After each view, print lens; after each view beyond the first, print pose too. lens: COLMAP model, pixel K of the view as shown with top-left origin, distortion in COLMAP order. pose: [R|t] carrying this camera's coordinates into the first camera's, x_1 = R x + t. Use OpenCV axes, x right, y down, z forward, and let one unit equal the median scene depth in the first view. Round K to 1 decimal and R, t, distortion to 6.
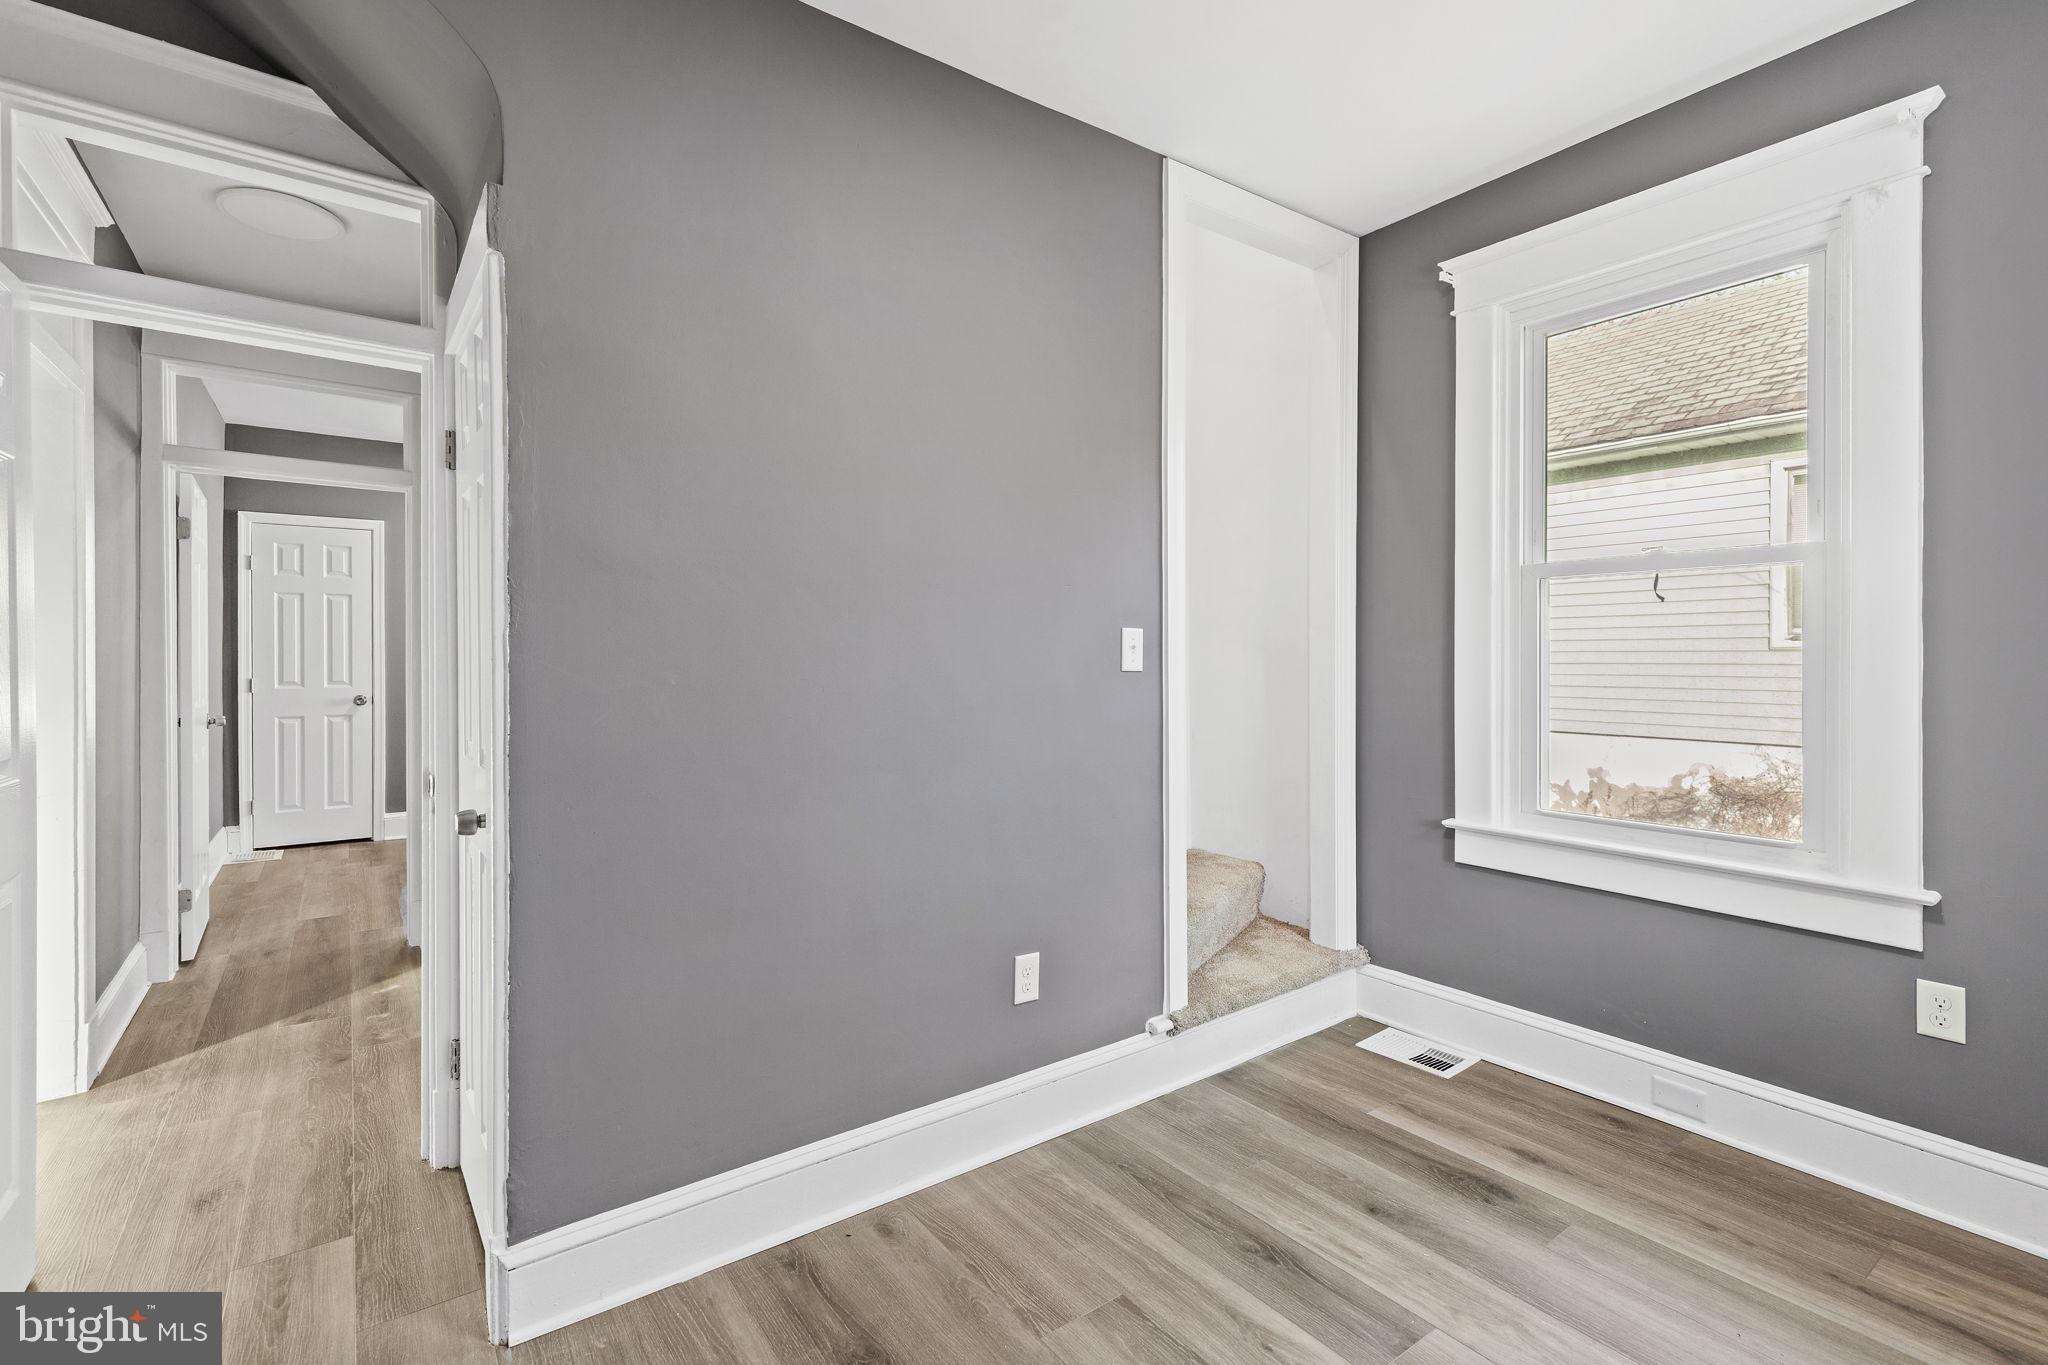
lens RADIAL K [[922.4, 0, 1007.6], [0, 922.4, 654.3], [0, 0, 1]] dist [0.010305, -0.001682]
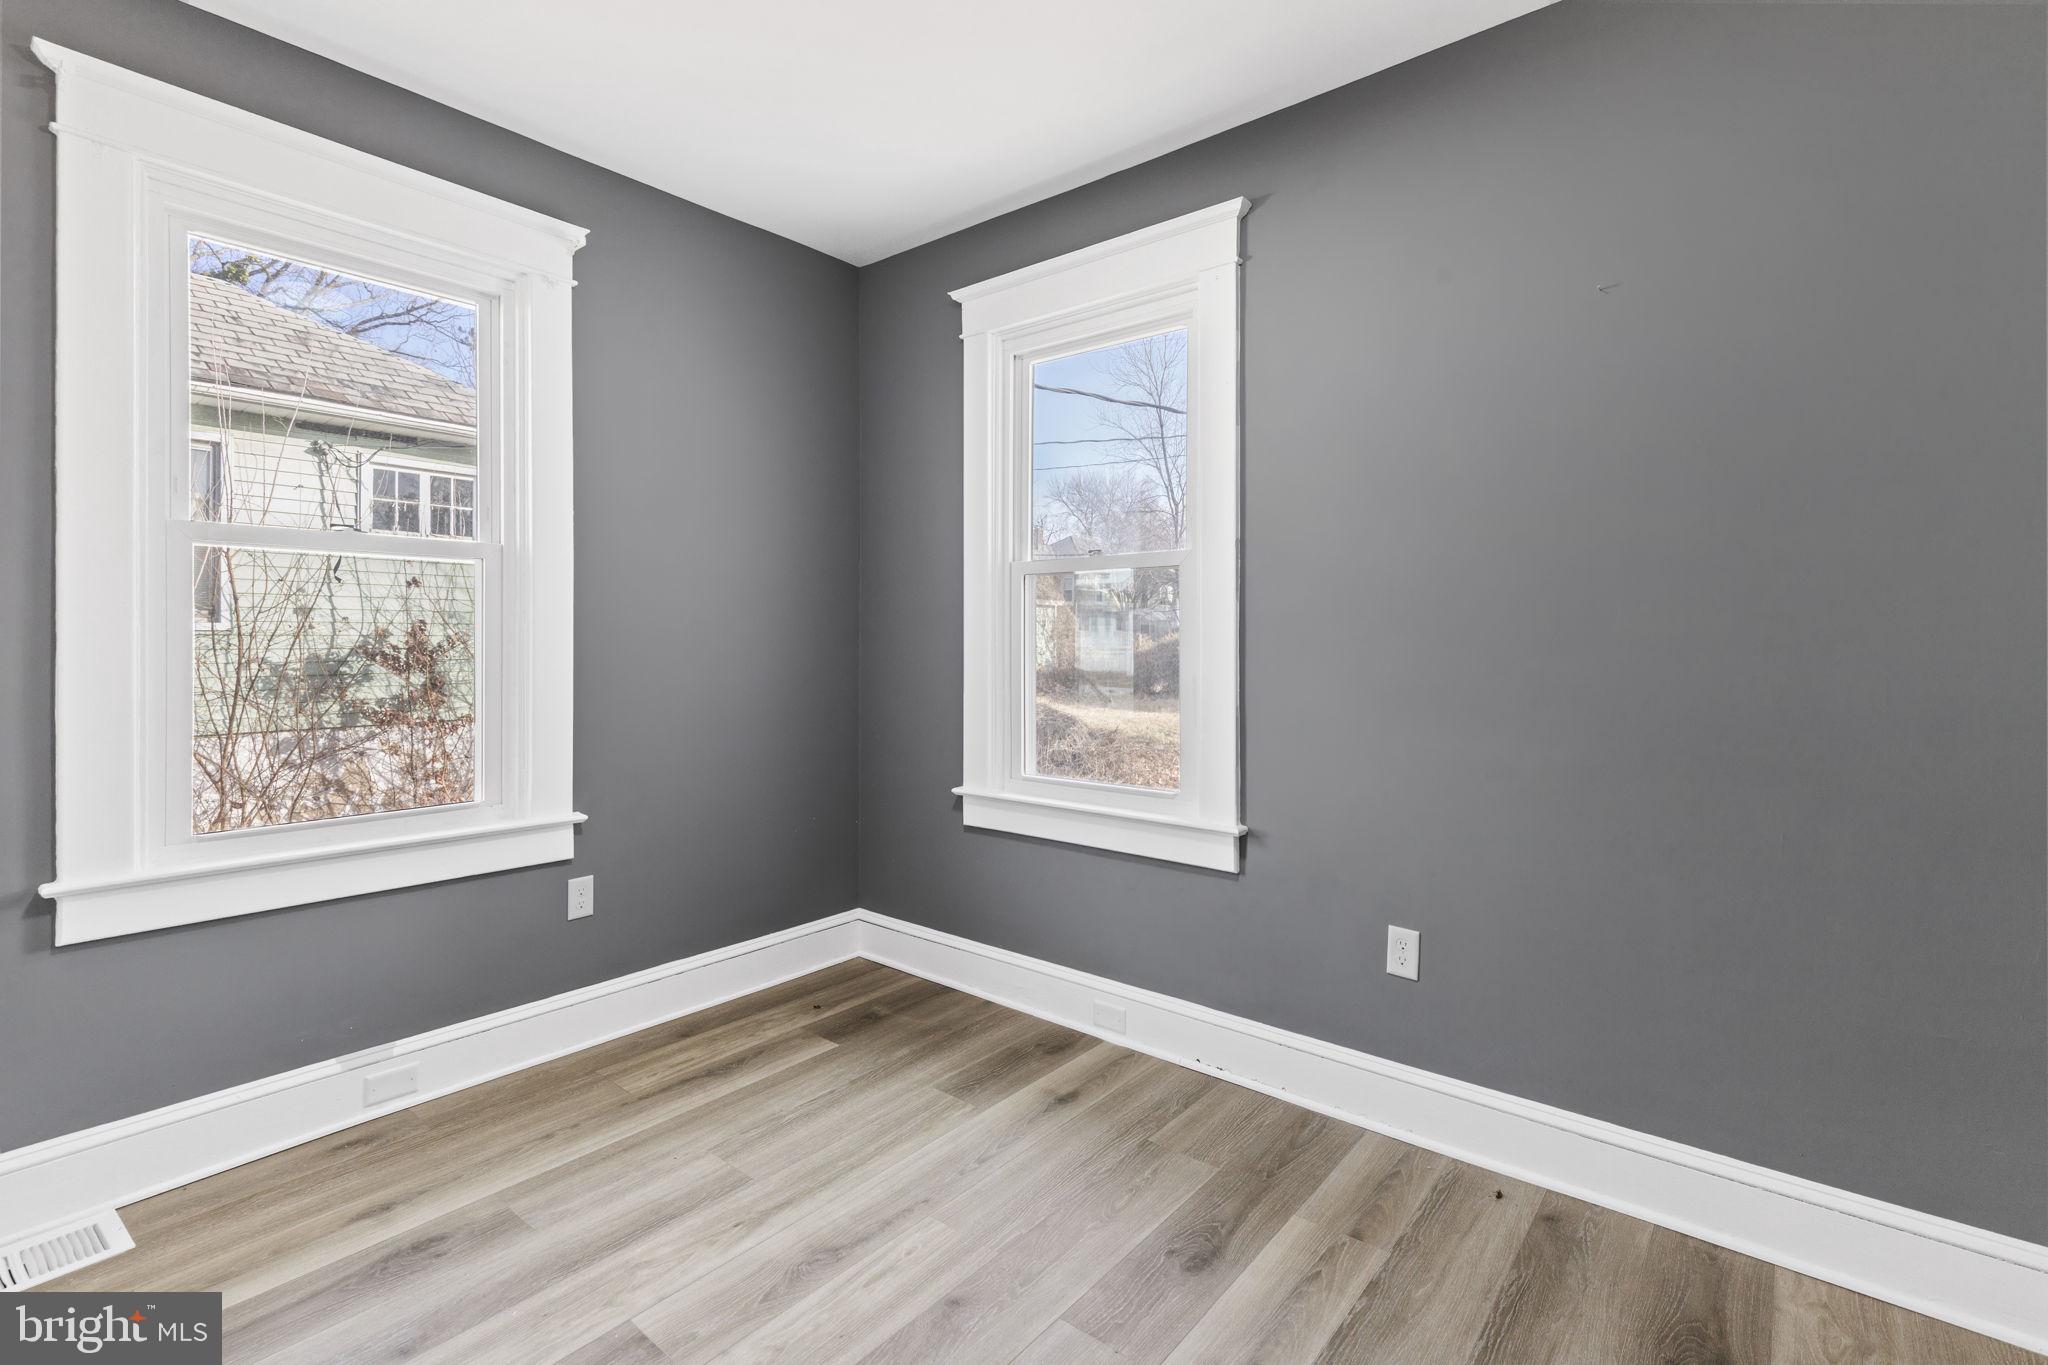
lens RADIAL K [[922.4, 0, 1055.5], [0, 922.4, 635.1], [0, 0, 1]] dist [0.010305, -0.001682]
pose [[-0.272739, 0.012325, 0.962009, -0.576953], [-0.002492, 0.999906, -0.013517, 0.011968], [-0.962085, -0.006084, -0.272683, 0.785427]]
